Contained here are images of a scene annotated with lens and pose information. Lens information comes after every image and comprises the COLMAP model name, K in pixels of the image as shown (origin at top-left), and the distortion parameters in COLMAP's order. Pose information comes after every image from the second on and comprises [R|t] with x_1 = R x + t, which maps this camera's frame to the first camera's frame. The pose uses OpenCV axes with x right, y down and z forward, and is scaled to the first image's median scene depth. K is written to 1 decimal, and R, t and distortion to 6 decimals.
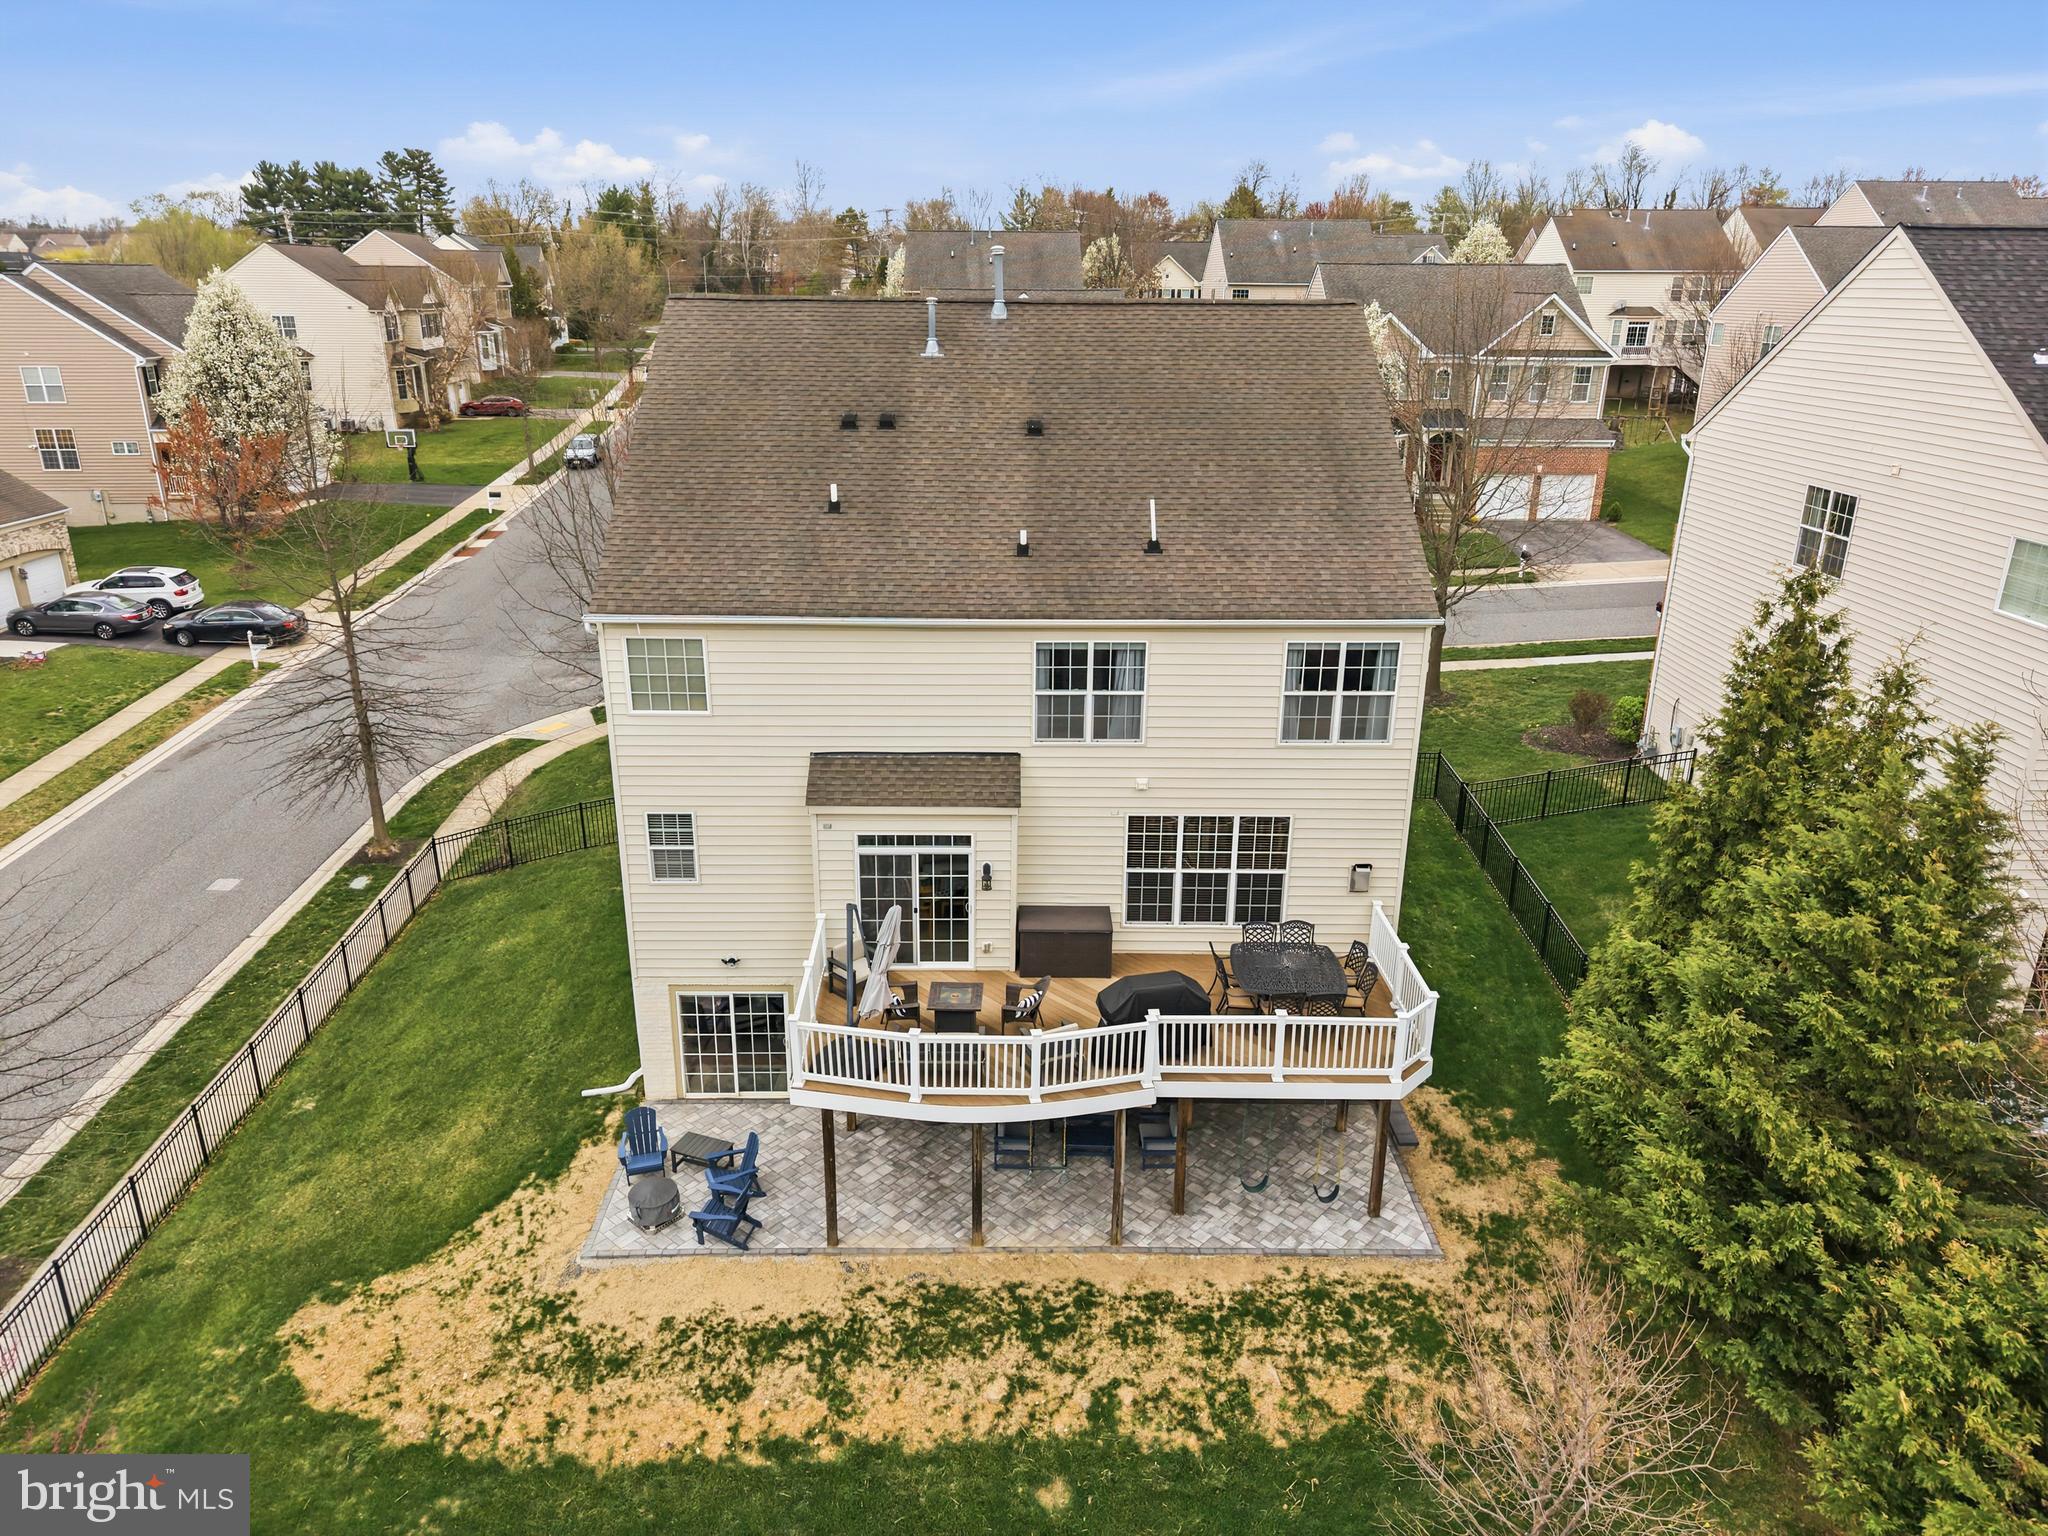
lens RADIAL K [[1346.3, 0, 1066.2], [0, 1346.3, 765.9], [0, 0, 1]] dist [0.014392, -0.006883]
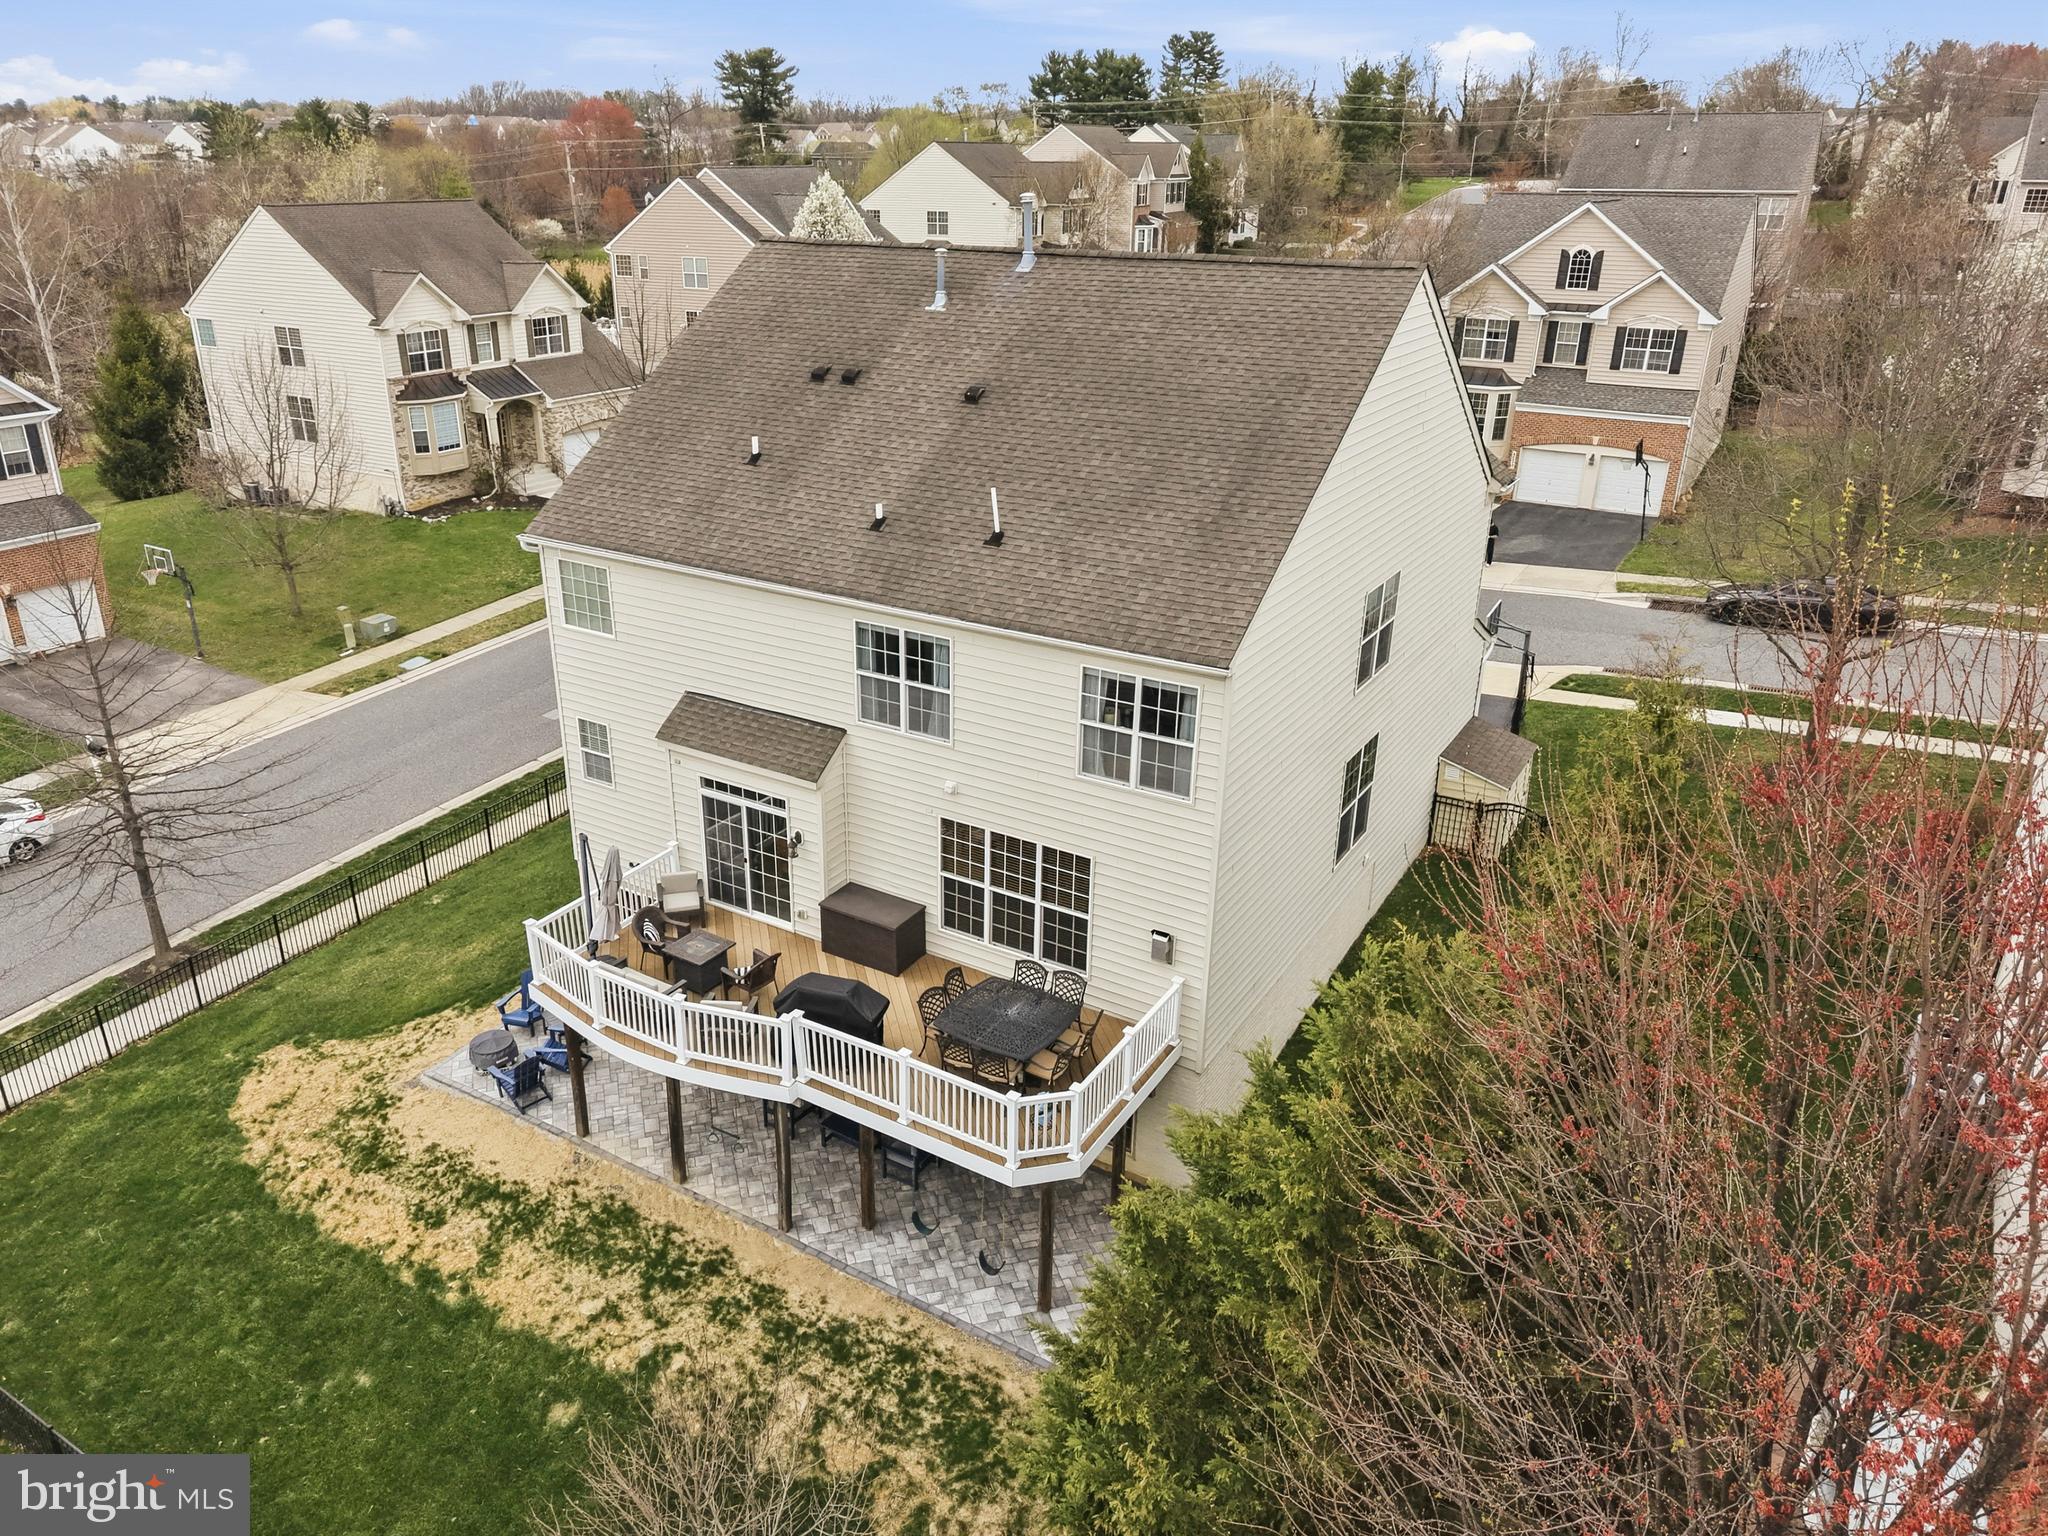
lens RADIAL K [[1458.4, 0, 1021.6], [0, 1458.4, 771.5], [0, 0, 1]] dist [-0.002336, 0.014972]
pose [[0.841790, 0.208103, -0.498079, 0.635433], [-0.181365, 0.978097, 0.102139, -0.116009], [0.508425, 0.004354, 0.861095, 0.156733]]
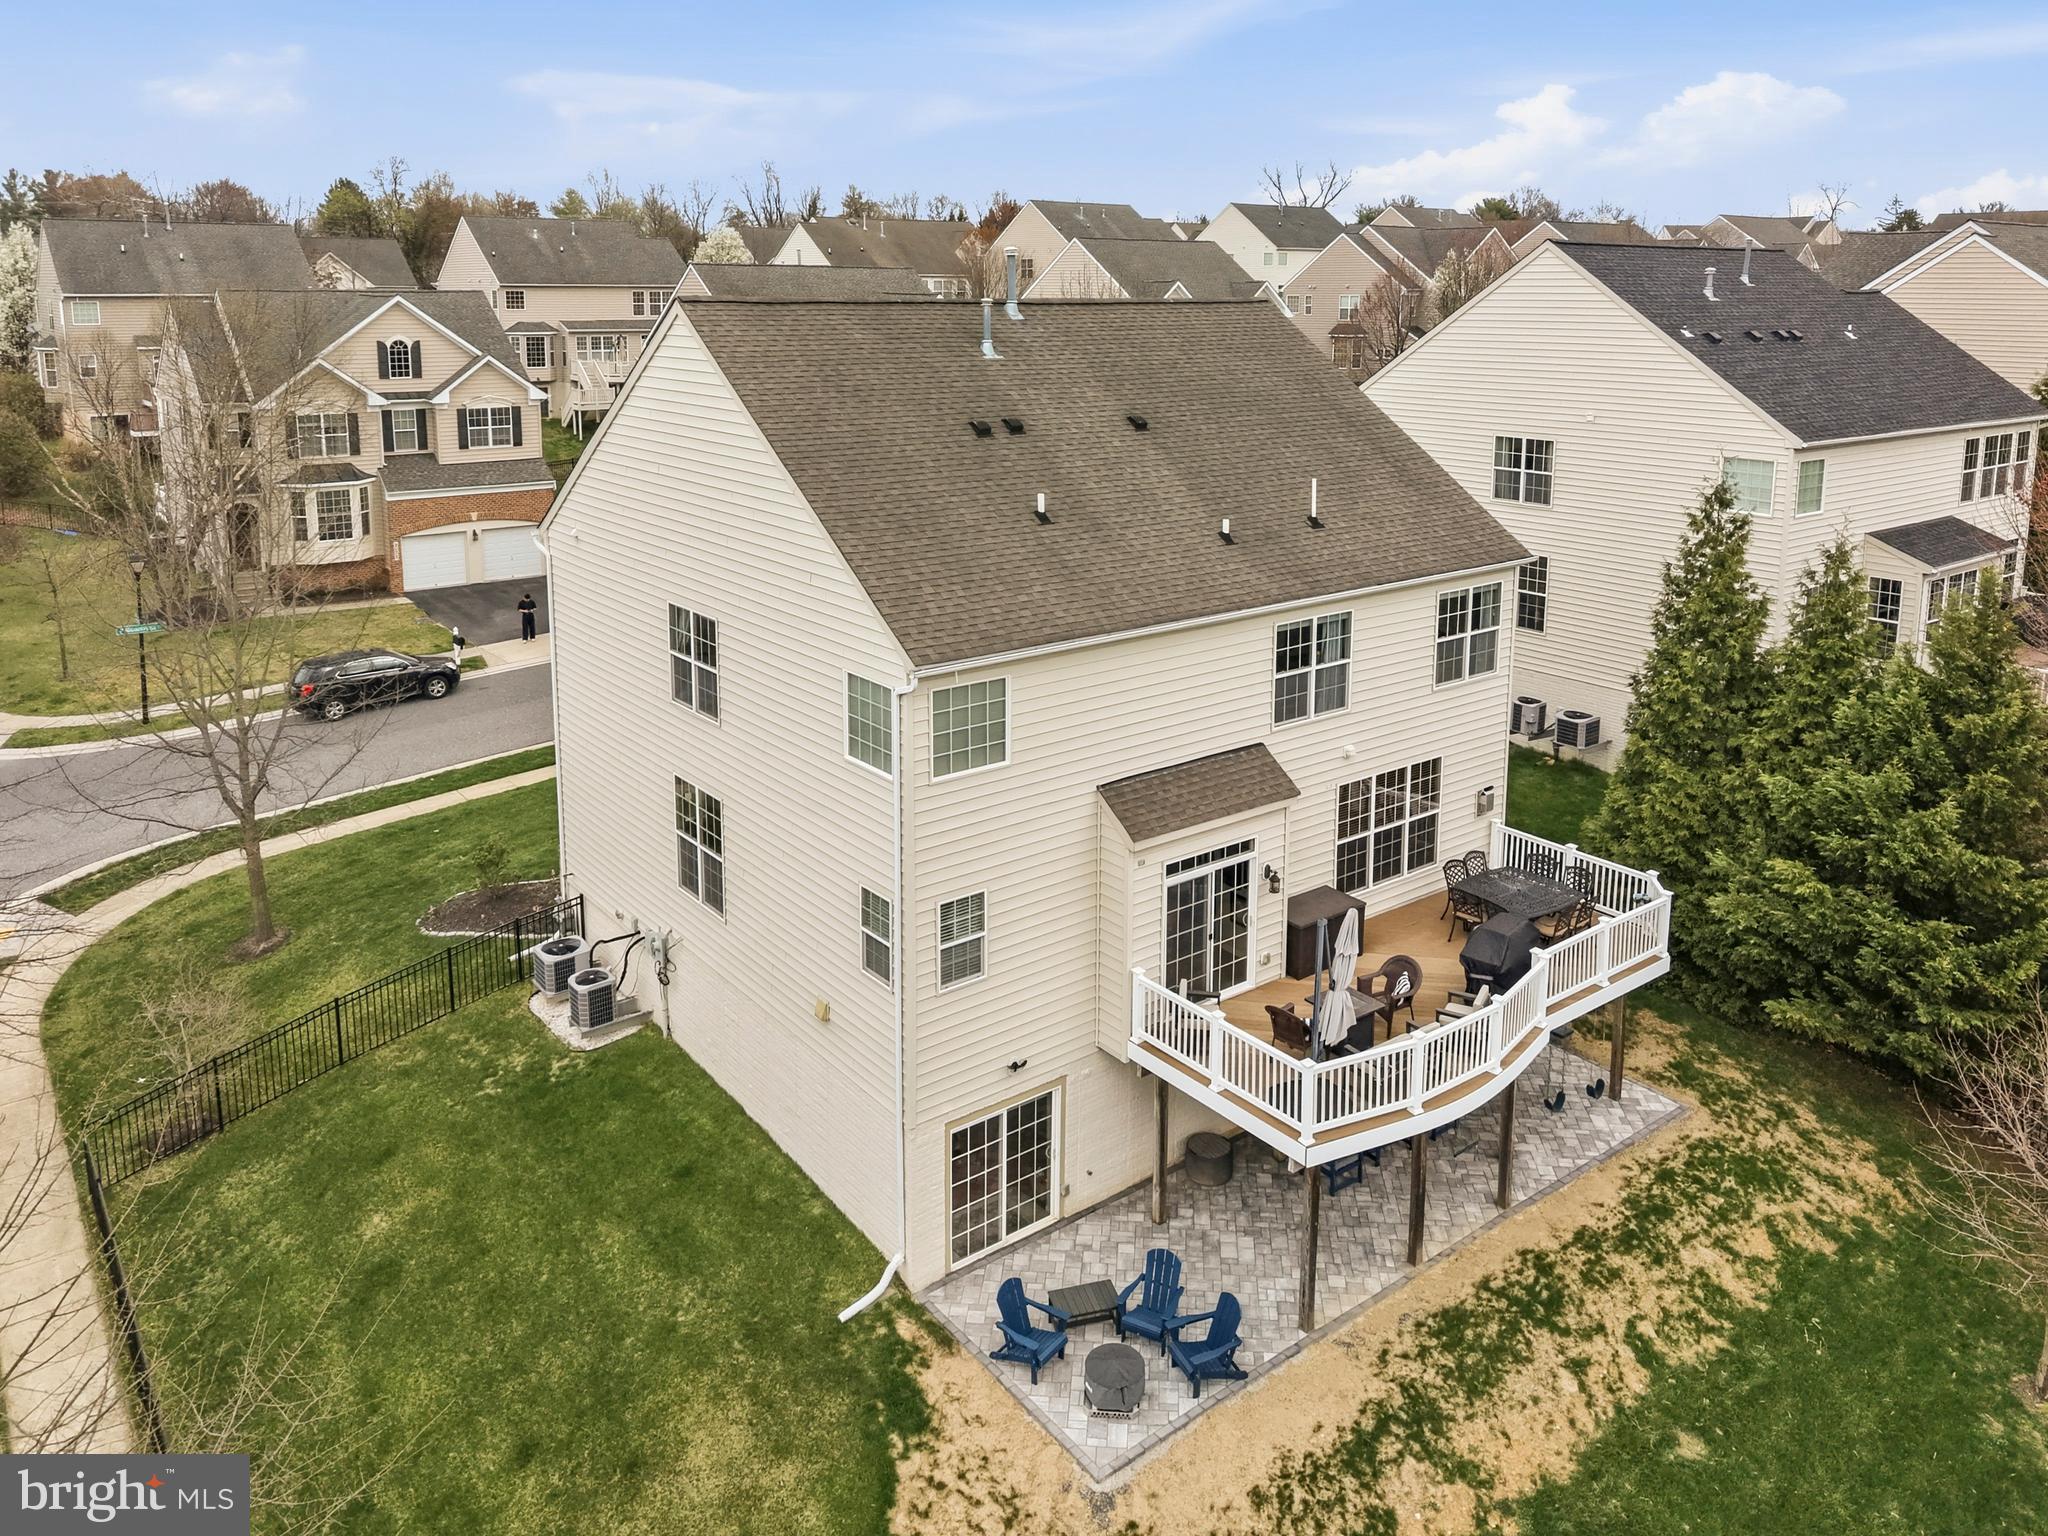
lens RADIAL K [[1458.4, 0, 1110.8], [0, 1458.4, 507.3], [0, 0, 1]] dist [-0.002336, 0.014972]
pose [[0.794966, -0.094692, 0.599219, -0.769328], [0.206661, 0.970934, -0.120738, -0.073591], [-0.570369, 0.219818, 0.791429, 0.199591]]
